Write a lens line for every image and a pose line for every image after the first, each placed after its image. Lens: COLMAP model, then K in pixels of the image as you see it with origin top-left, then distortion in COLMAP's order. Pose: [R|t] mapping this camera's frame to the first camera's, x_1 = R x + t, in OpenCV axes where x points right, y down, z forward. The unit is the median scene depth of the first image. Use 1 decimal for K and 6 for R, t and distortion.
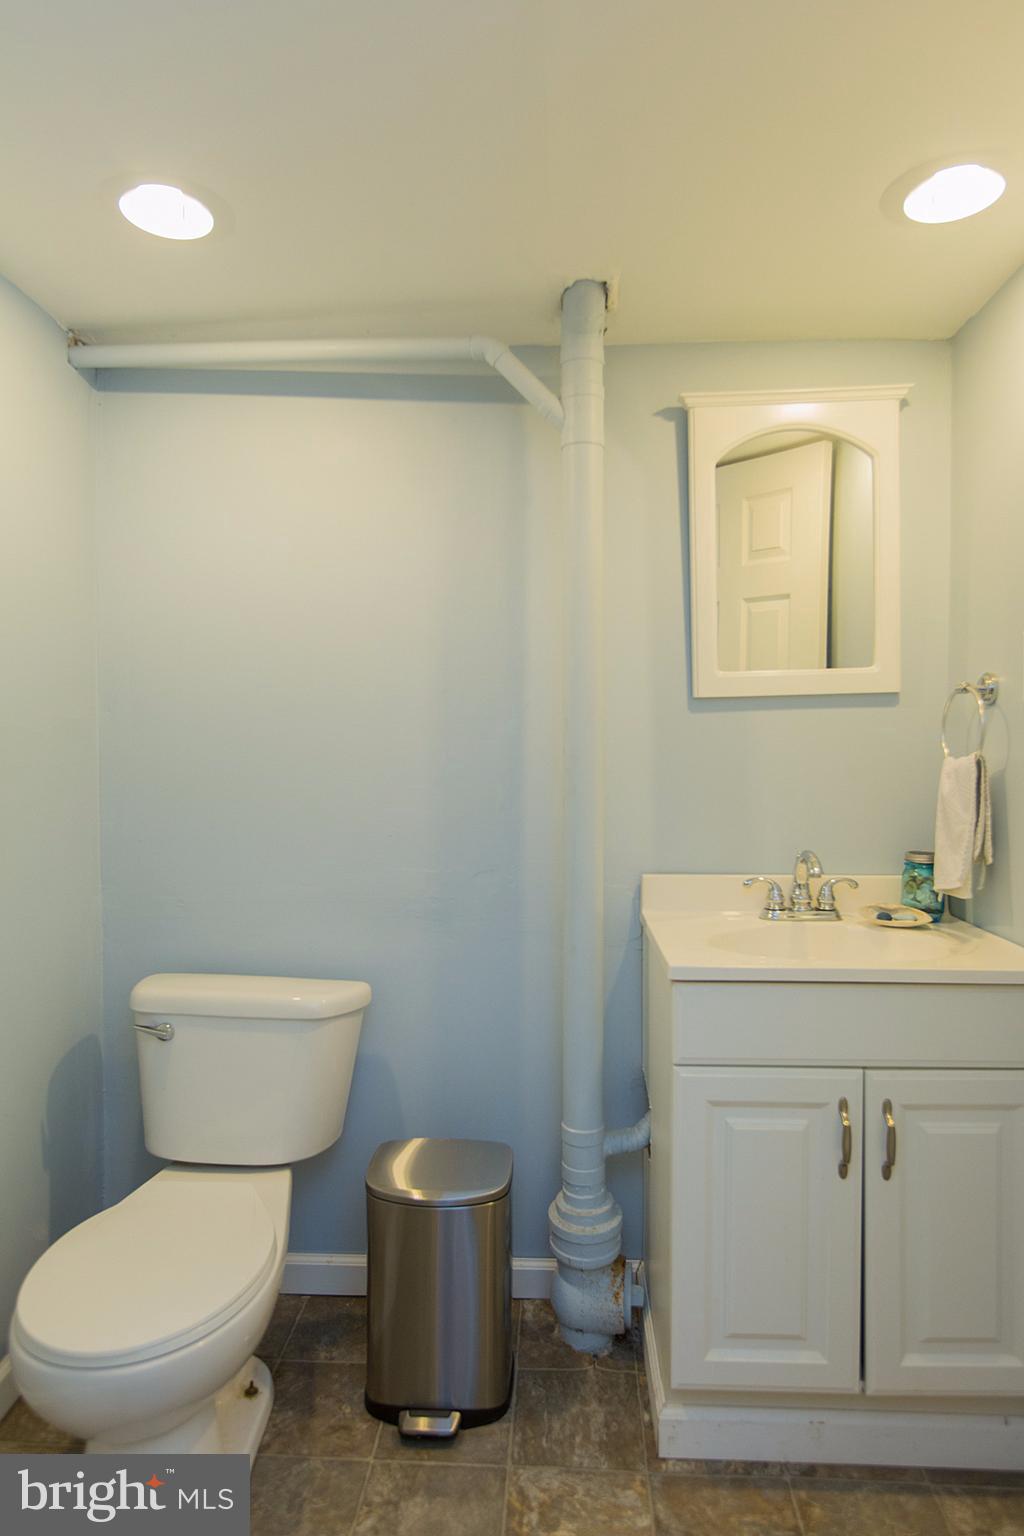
lens RADIAL K [[915.7, 0, 519.6], [0, 915.7, 759.1], [0, 0, 1]] dist [-0.000271, 0.000085]
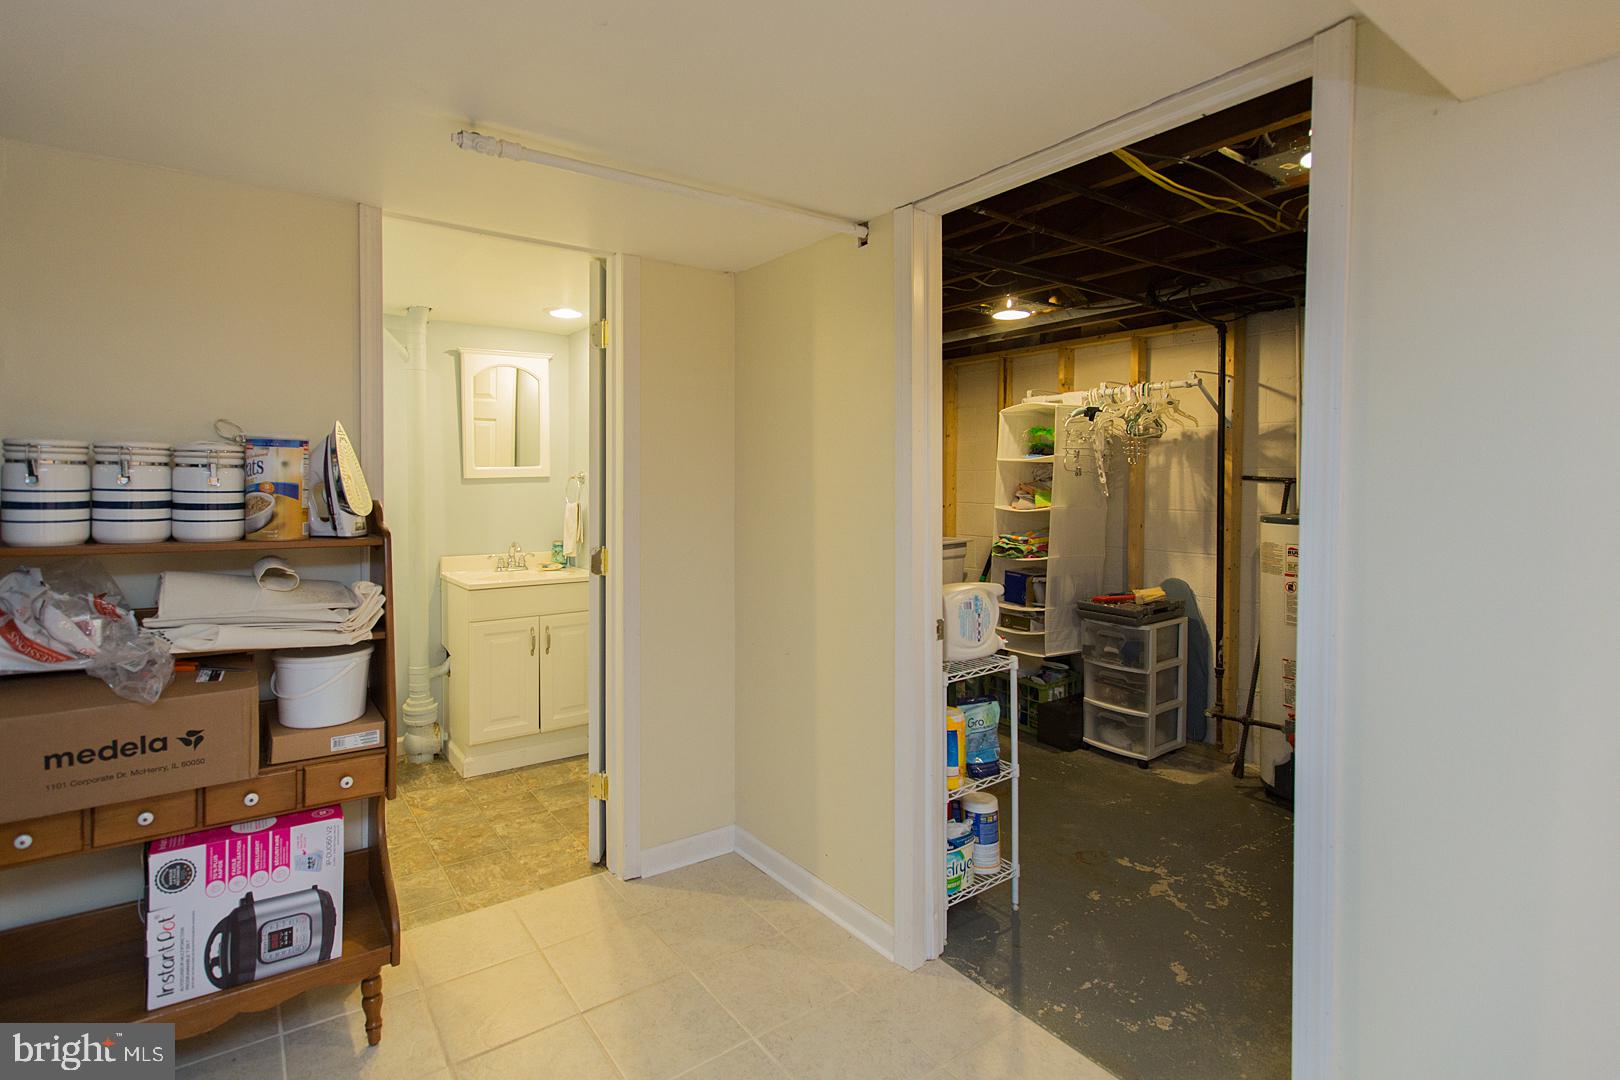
lens RADIAL K [[748.4, 0, 742.5], [0, 748.4, 501.6], [0, 0, 1]] dist [0.008811, -0.003083]
pose [[0.795914, -0.011128, 0.605307, -0.425243], [0.006055, 0.999927, 0.010422, -0.025869], [-0.605379, -0.004630, 0.795924, -0.994524]]
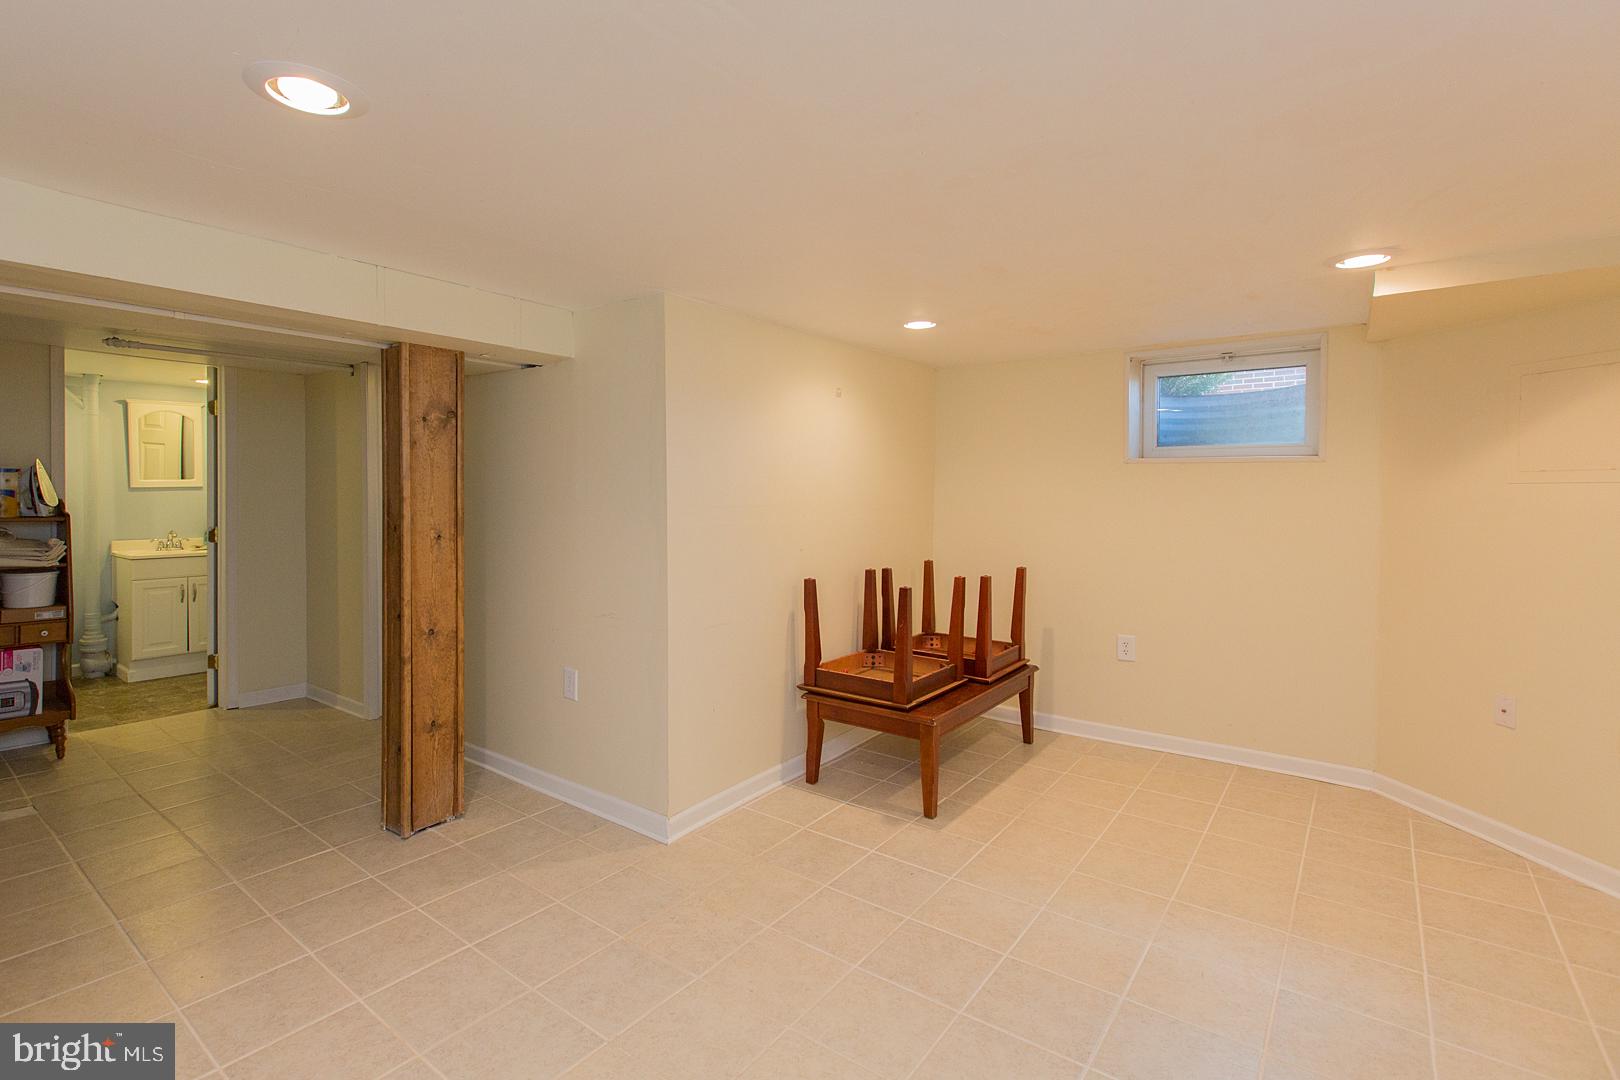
lens RADIAL K [[748.4, 0, 752.2], [0, 748.4, 510.0], [0, 0, 1]] dist [0.008811, -0.003083]
pose [[0.581700, -0.010281, 0.813338, -0.792783], [0.005406, 0.999947, 0.008774, 0.004670], [-0.813385, -0.000707, 0.581725, -2.679919]]
